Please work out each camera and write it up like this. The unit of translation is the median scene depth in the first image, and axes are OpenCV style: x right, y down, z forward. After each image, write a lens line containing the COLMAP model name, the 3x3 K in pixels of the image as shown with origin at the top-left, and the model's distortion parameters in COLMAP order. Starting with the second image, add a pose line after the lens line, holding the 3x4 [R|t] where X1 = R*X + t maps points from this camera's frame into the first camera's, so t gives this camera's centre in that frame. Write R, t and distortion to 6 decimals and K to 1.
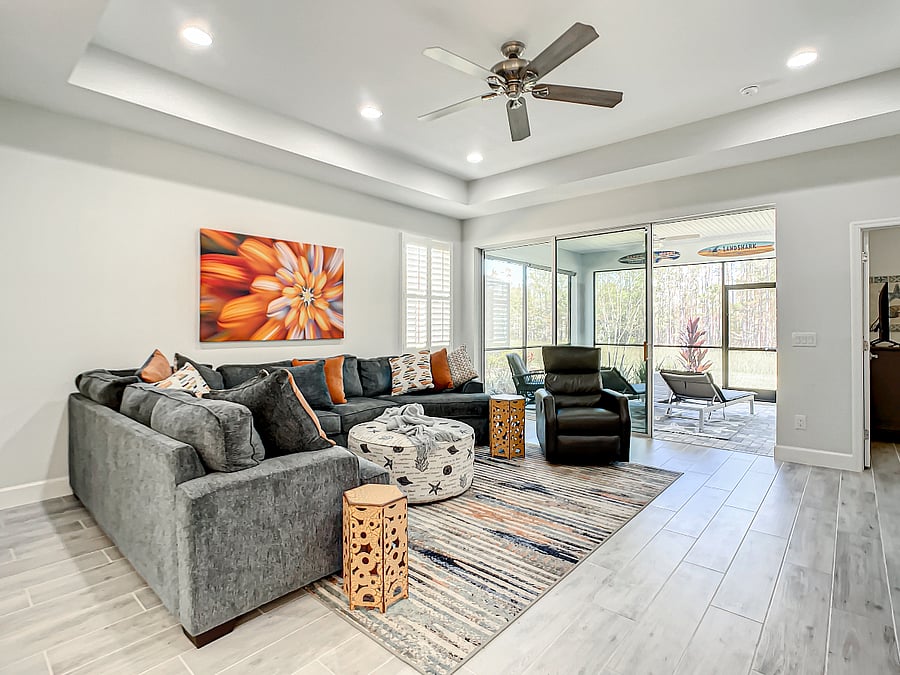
lens RADIAL K [[457.4, 0, 450.0], [0, 457.4, 337.5], [0, 0, 1]] dist [-0.001906, -0.000269]
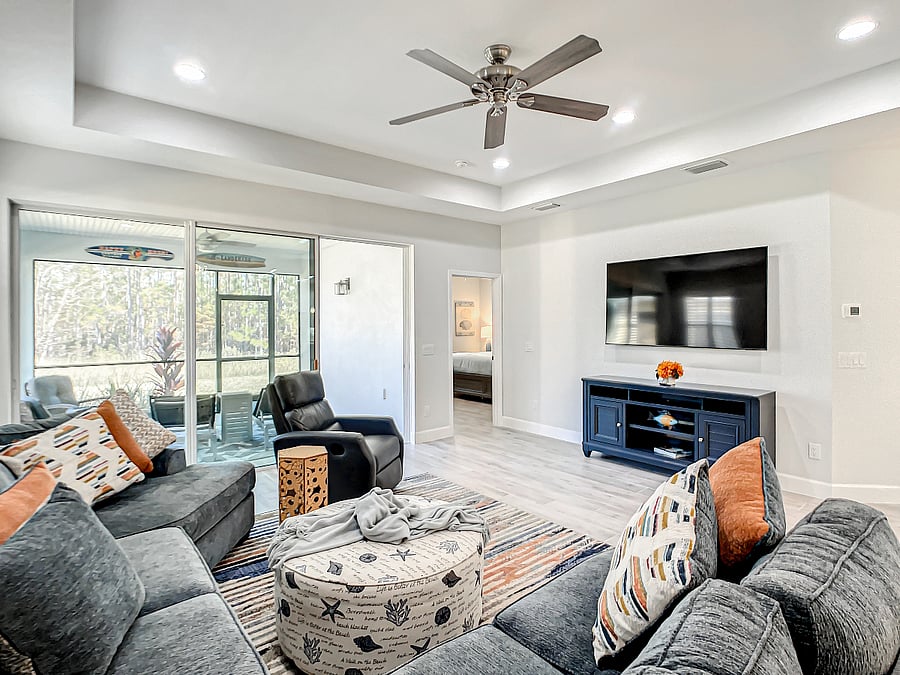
lens RADIAL K [[477.7, 0, 444.1], [0, 477.7, 329.6], [0, 0, 1]] dist [-0.022164, -0.000637]
pose [[0.172329, -0.011442, 0.984973, -0.600454], [0.033741, 0.999414, 0.005707, -0.059760], [-0.984461, 0.032250, 0.172614, 0.692897]]
